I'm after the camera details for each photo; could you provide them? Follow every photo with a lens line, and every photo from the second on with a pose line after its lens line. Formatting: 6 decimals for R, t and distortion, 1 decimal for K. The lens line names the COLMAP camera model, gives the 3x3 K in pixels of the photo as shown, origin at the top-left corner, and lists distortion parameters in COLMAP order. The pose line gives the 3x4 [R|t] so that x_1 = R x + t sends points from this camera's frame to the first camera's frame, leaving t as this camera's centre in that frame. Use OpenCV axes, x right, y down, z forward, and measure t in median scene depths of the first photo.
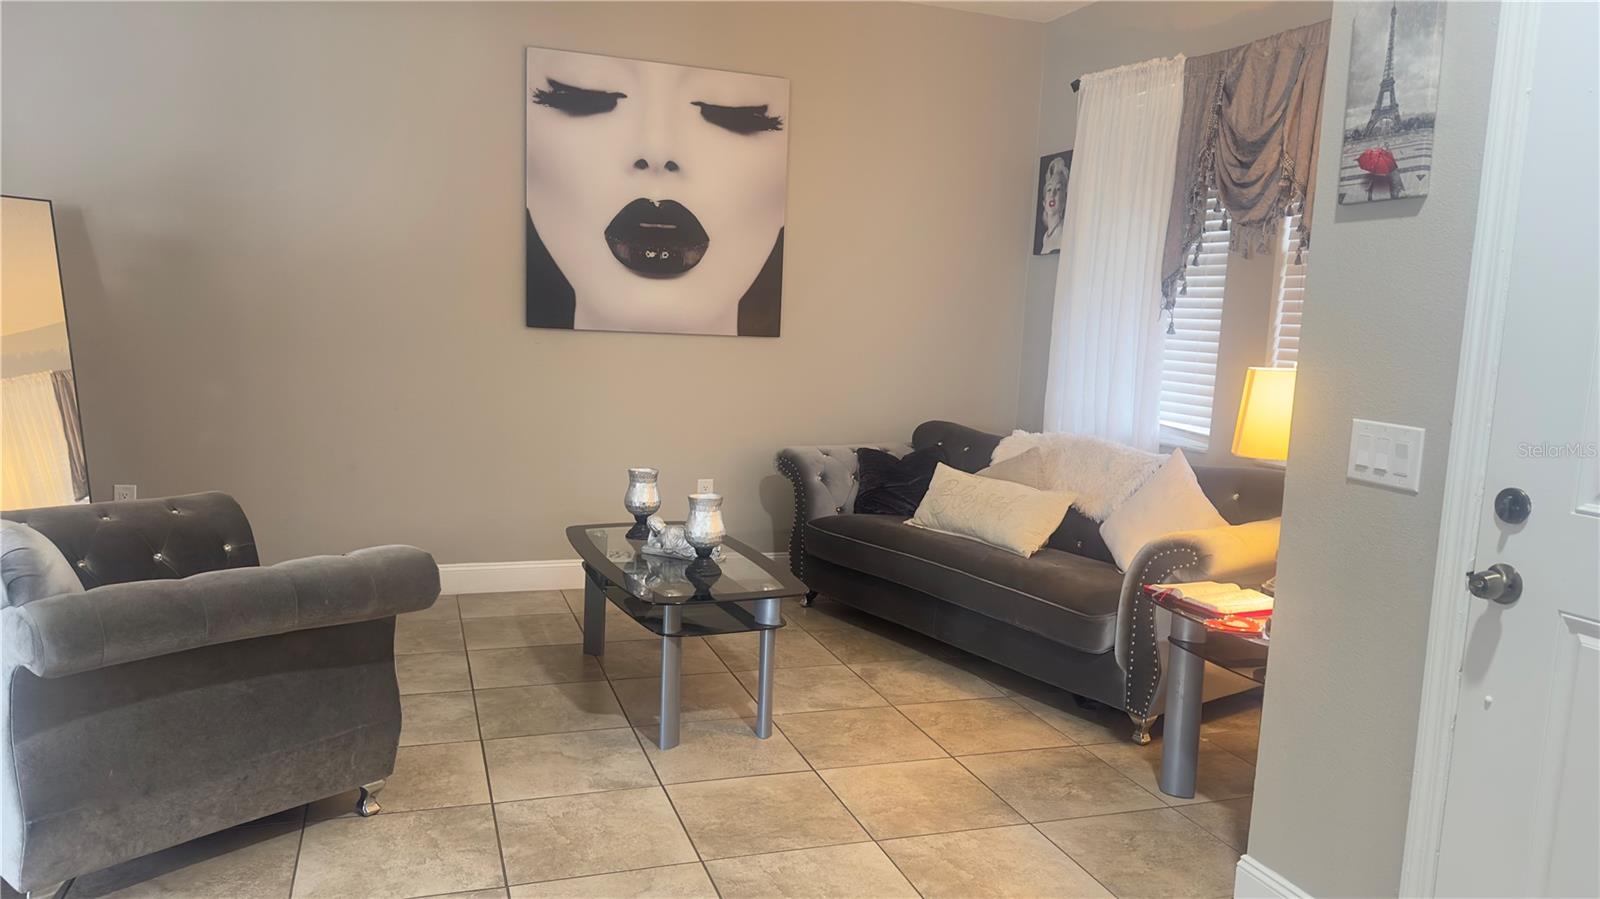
lens RADIAL K [[1133.3, 0, 804.7], [0, 1133.3, 448.9], [0, 0, 1]] dist [0.079425, -0.002552]
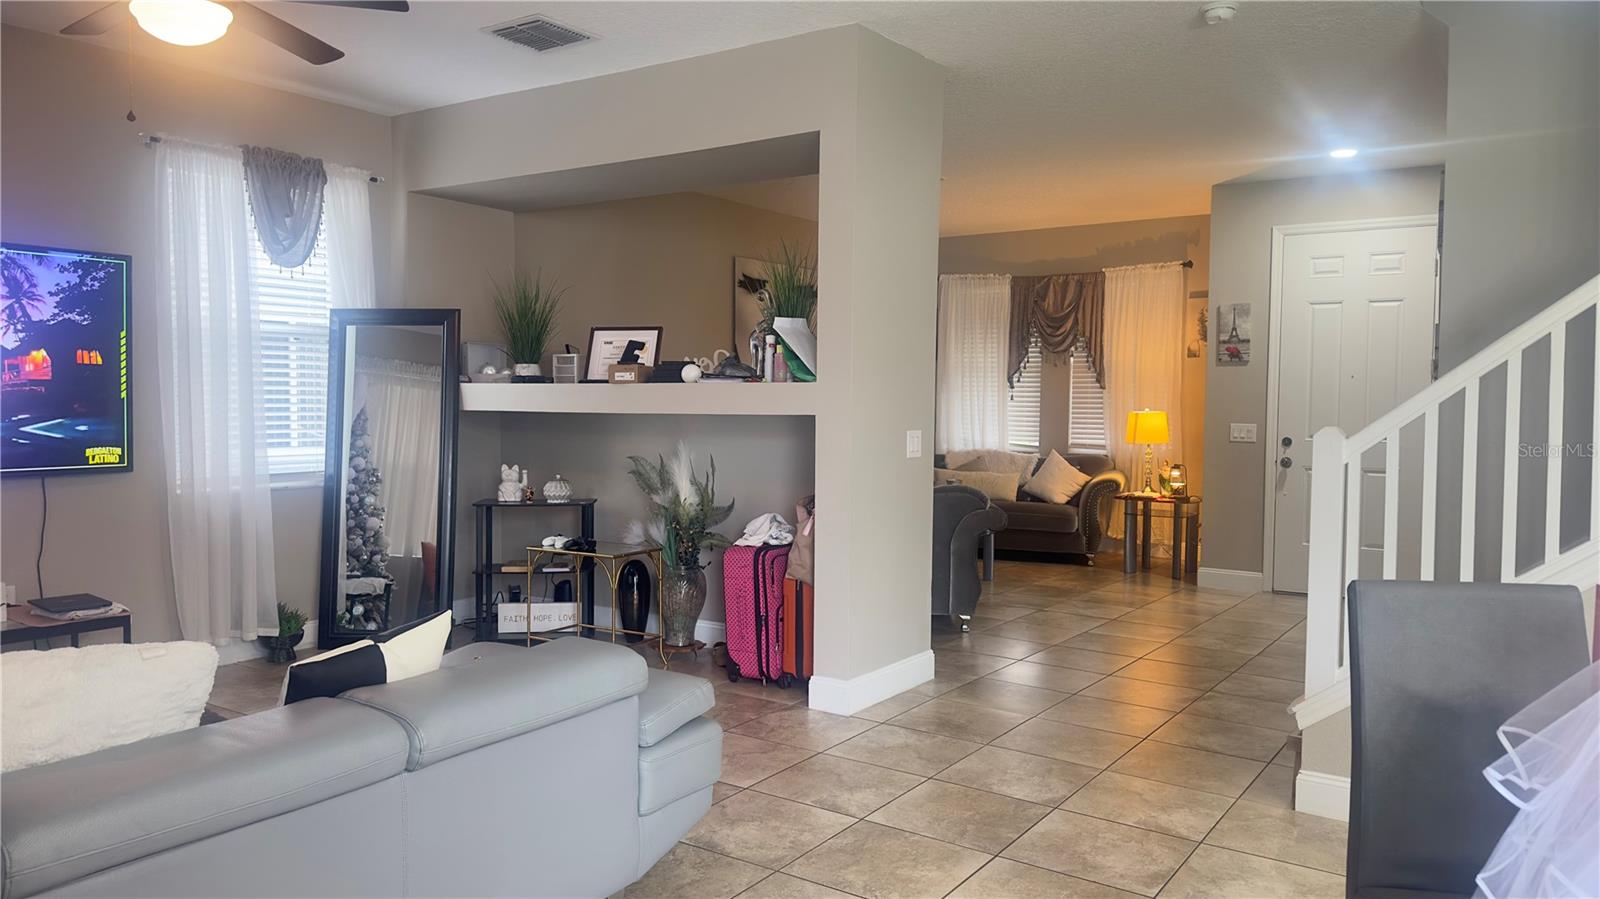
lens RADIAL K [[1133.3, 0, 811.7], [0, 1133.3, 444.3], [0, 0, 1]] dist [0.079425, -0.002552]
pose [[0.801786, -0.065780, 0.593980, -1.422441], [0.099763, 0.994709, -0.024507, -0.003248], [-0.589226, 0.078906, 0.804106, -0.554423]]
